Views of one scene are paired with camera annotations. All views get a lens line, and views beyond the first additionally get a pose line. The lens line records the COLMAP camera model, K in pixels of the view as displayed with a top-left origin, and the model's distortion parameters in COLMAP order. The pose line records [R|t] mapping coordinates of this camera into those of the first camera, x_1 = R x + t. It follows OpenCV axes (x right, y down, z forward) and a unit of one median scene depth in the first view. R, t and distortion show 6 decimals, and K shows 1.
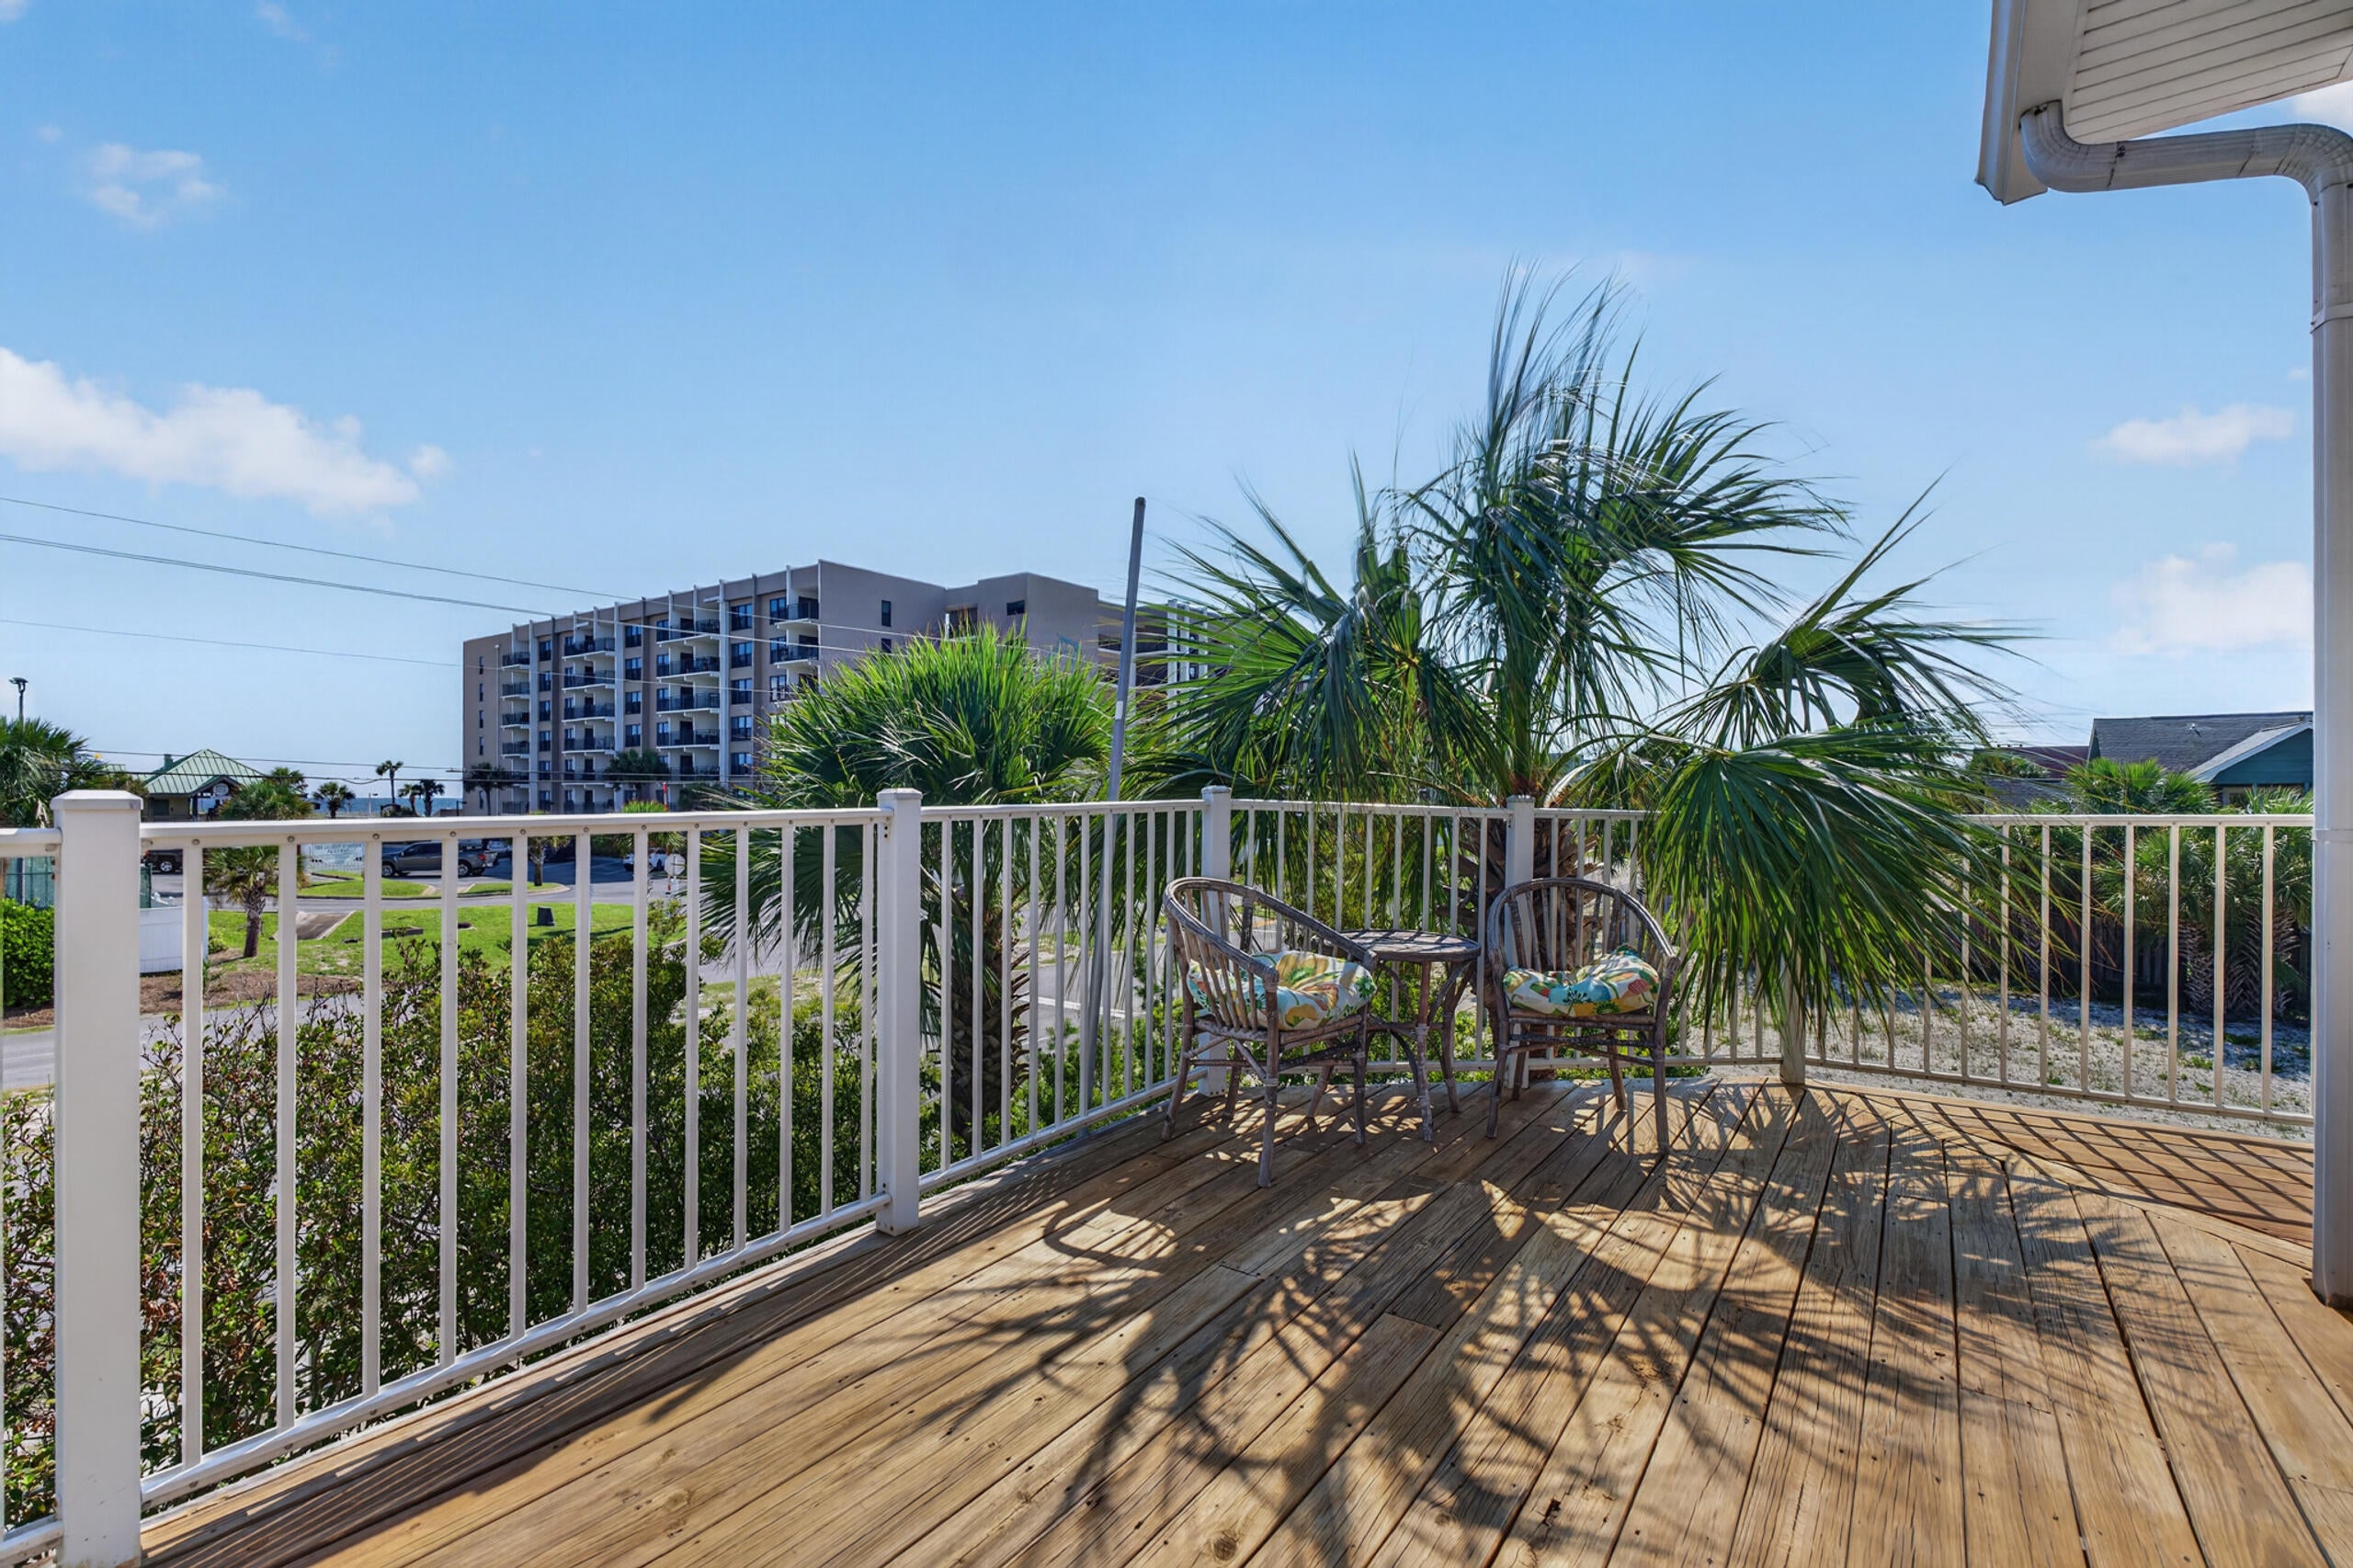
lens RADIAL K [[1052.5, 0, 1156.7], [0, 1052.5, 794.7], [0, 0, 1]] dist [0.002277, 0.000388]
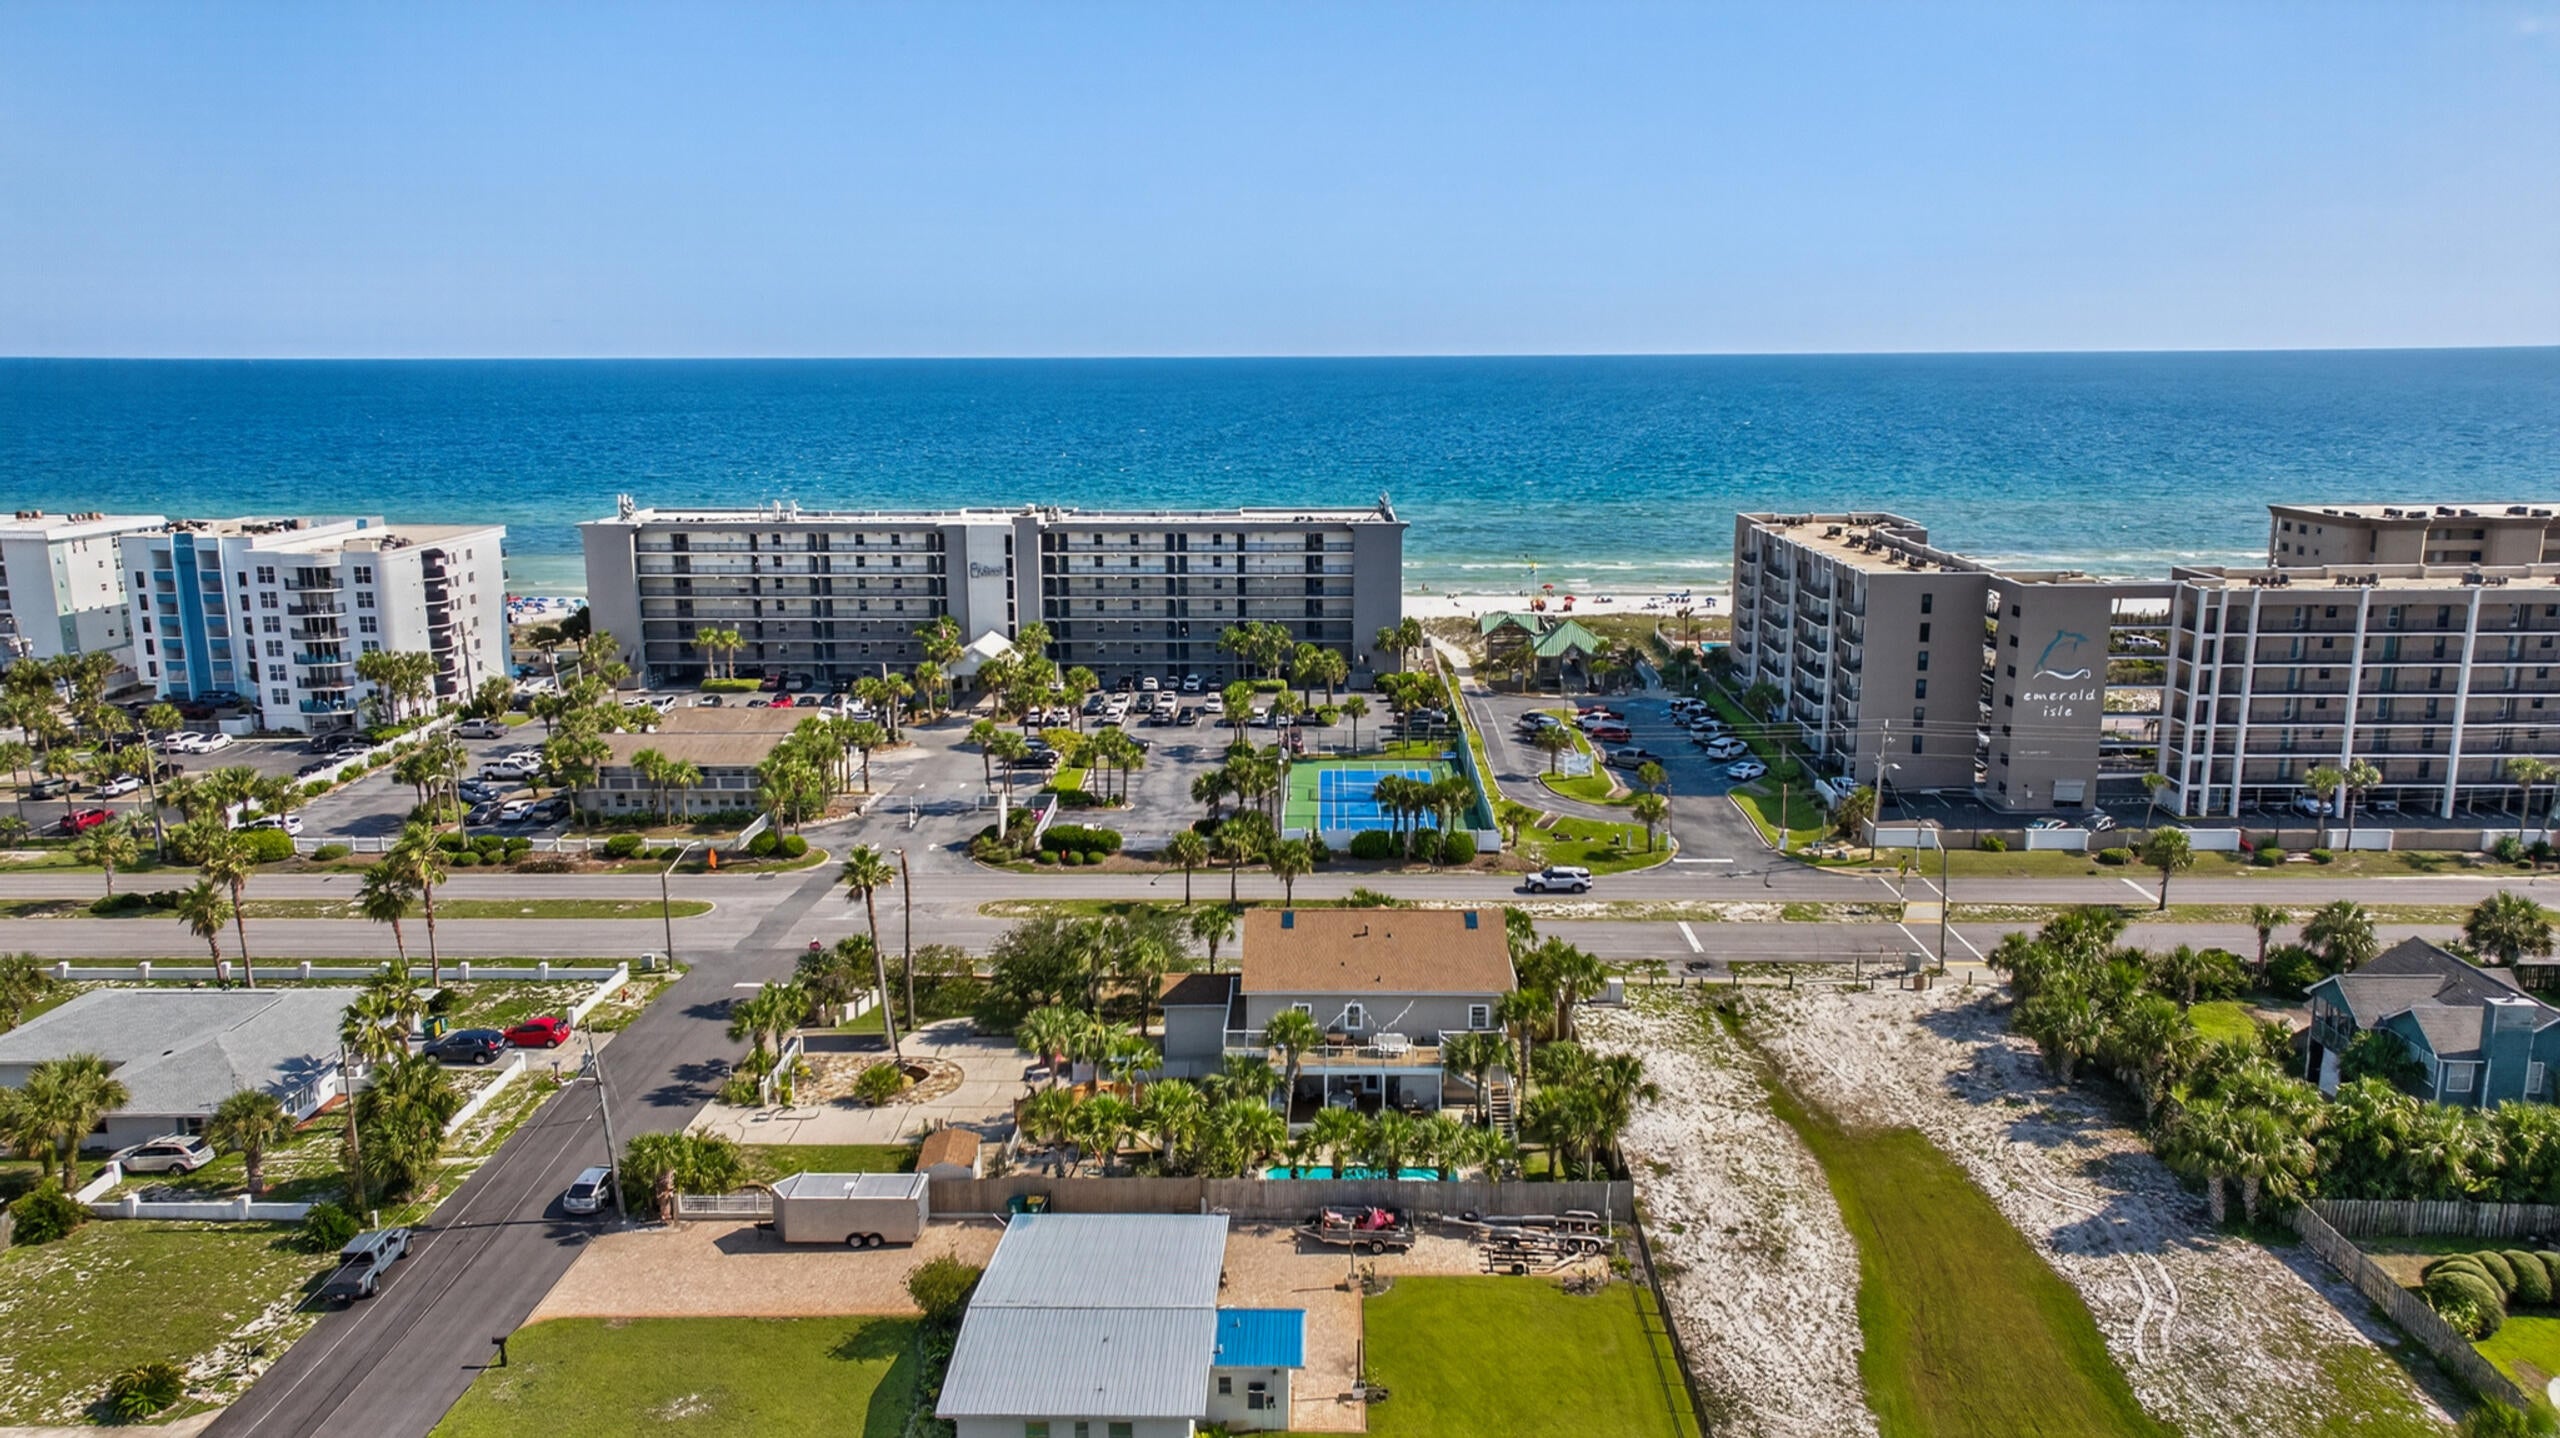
lens RADIAL K [[1753.7, 0, 1280.0], [0, 1753.7, 719.0], [0, 0, 1]] dist [0.065868, -0.091518]
pose [[0.563747, 0.165384, -0.809220, 0.968019], [0.012779, 0.977884, 0.208757, -0.446774], [0.825849, -0.128028, 0.549165, -0.783246]]
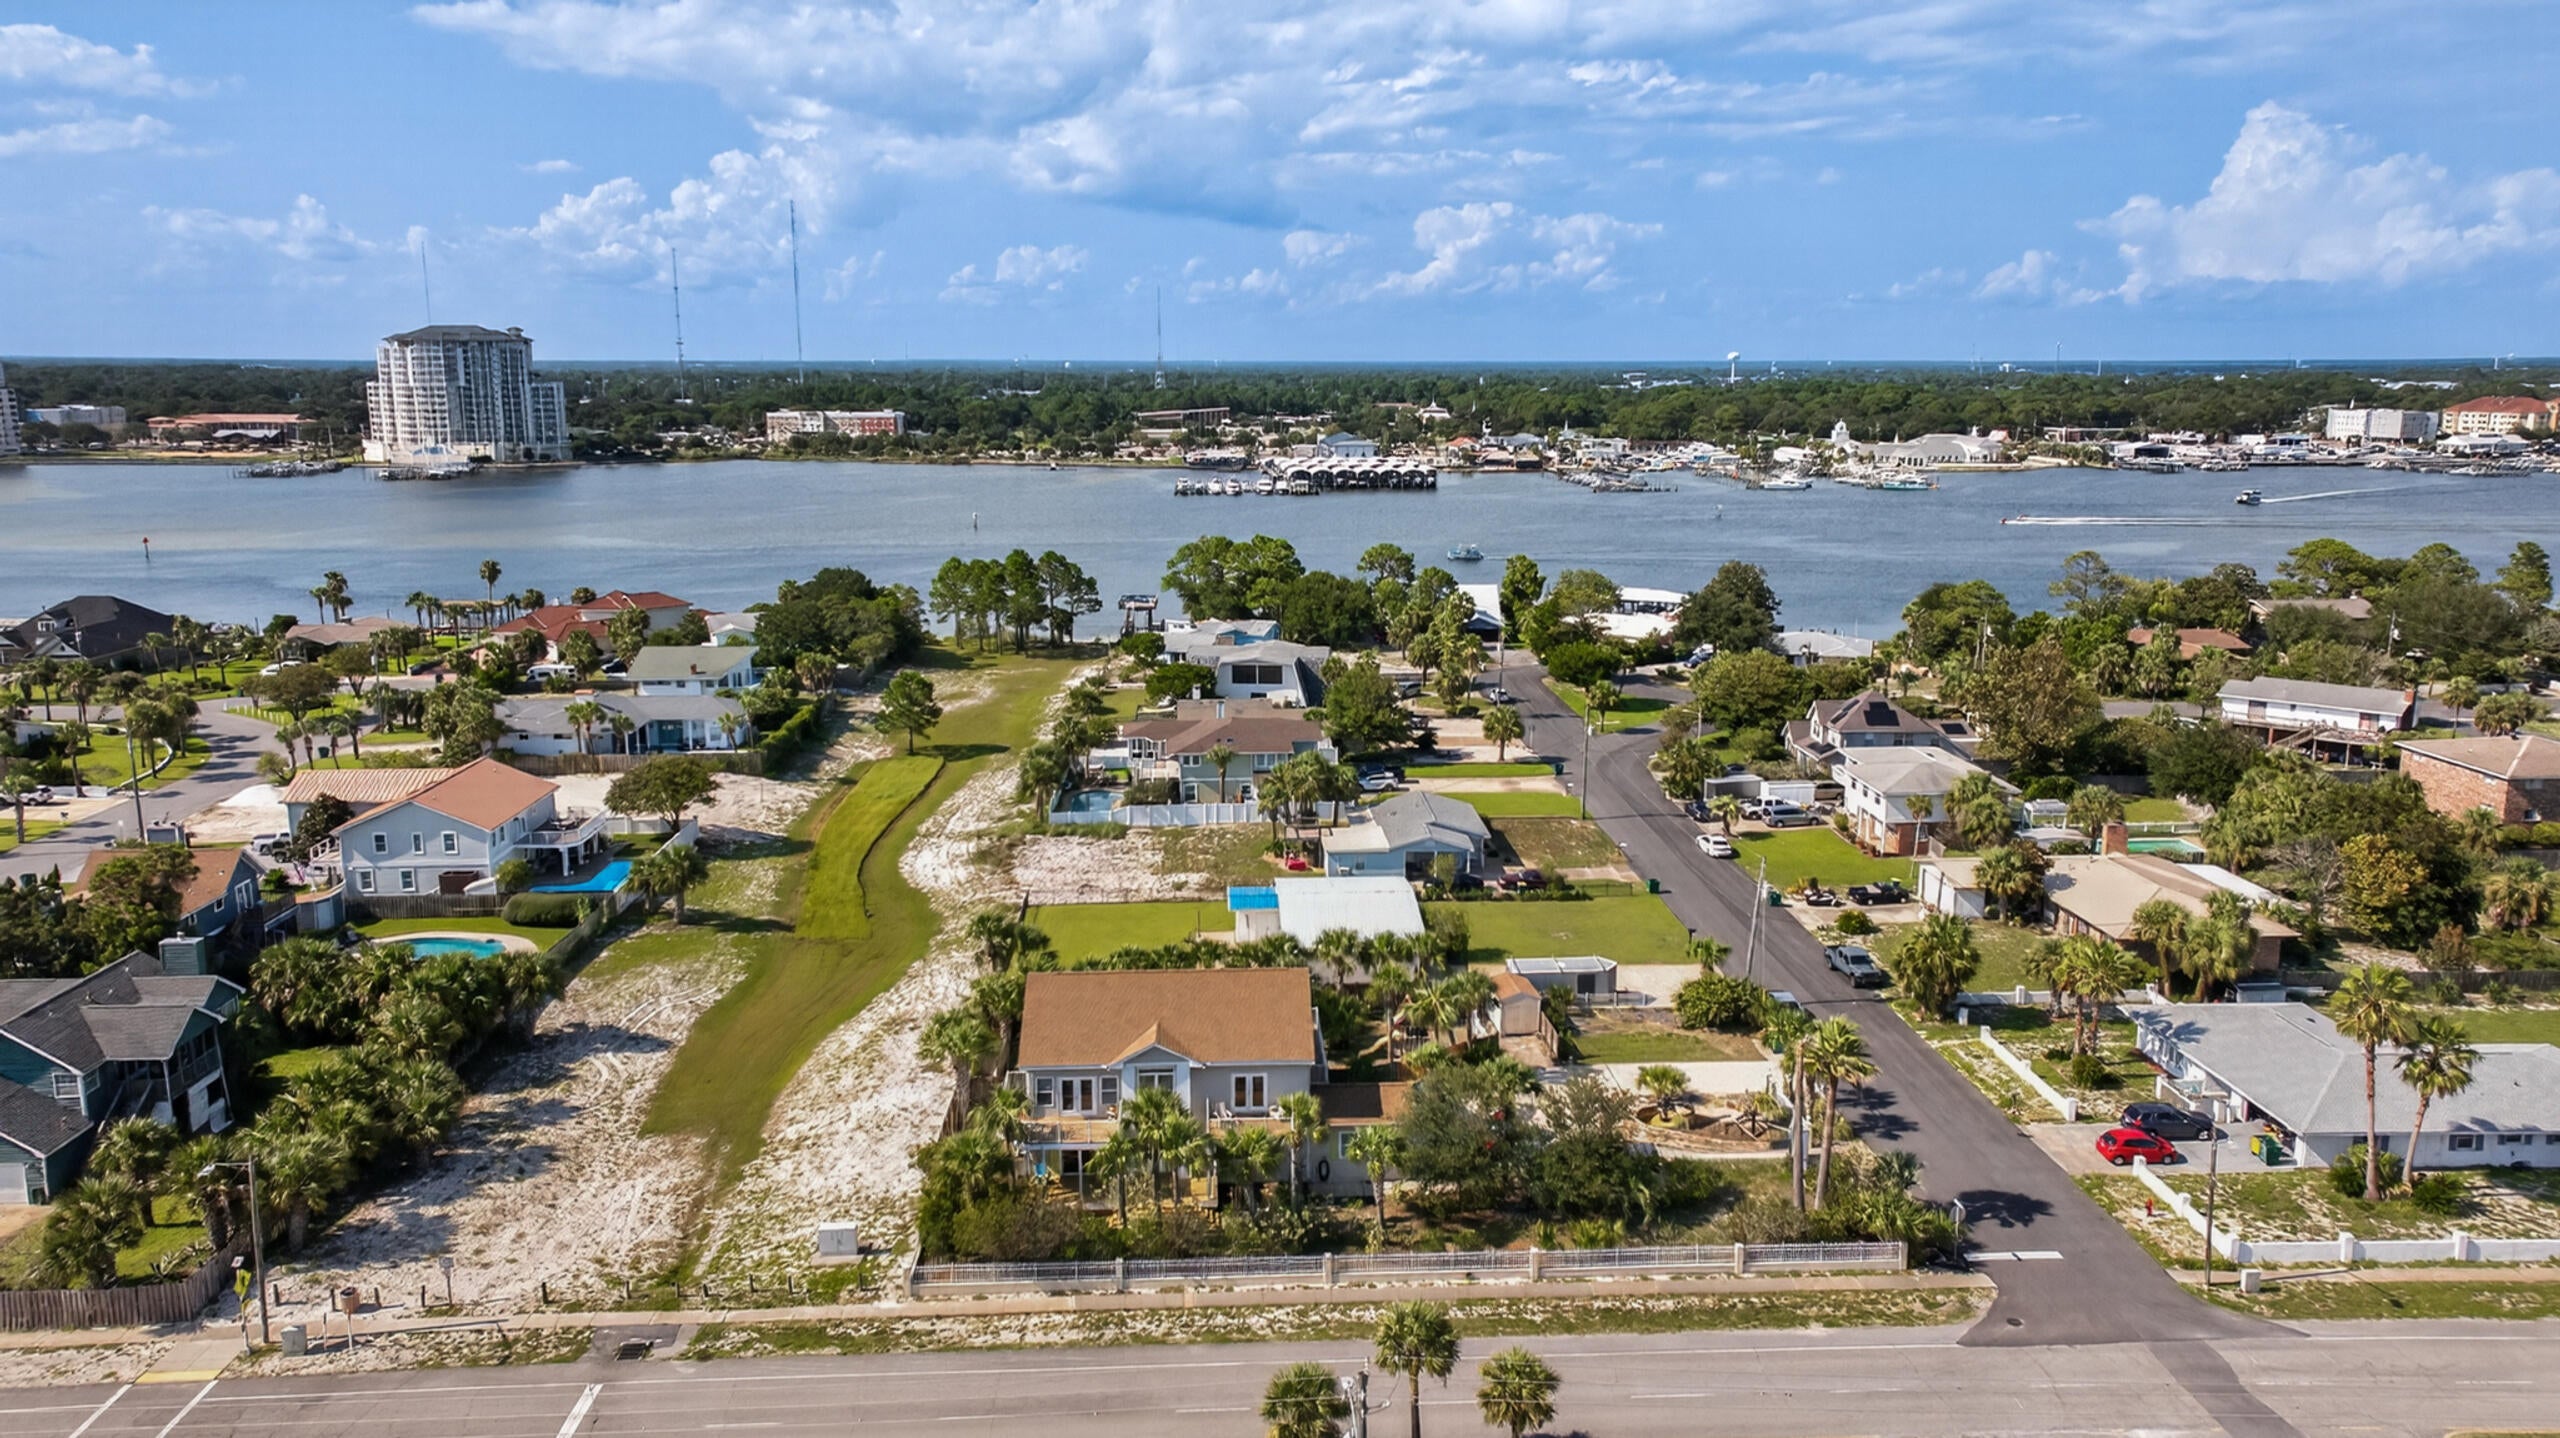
lens RADIAL K [[1750.6, 0, 1285.5], [0, 1750.6, 713.9], [0, 0, 1]] dist [0.020507, 0.006186]
pose [[-0.625071, -0.150892, 0.765844, -0.848772], [-0.006628, 0.982128, 0.188097, -0.433363], [-0.780540, 0.112498, -0.614900, 0.542658]]
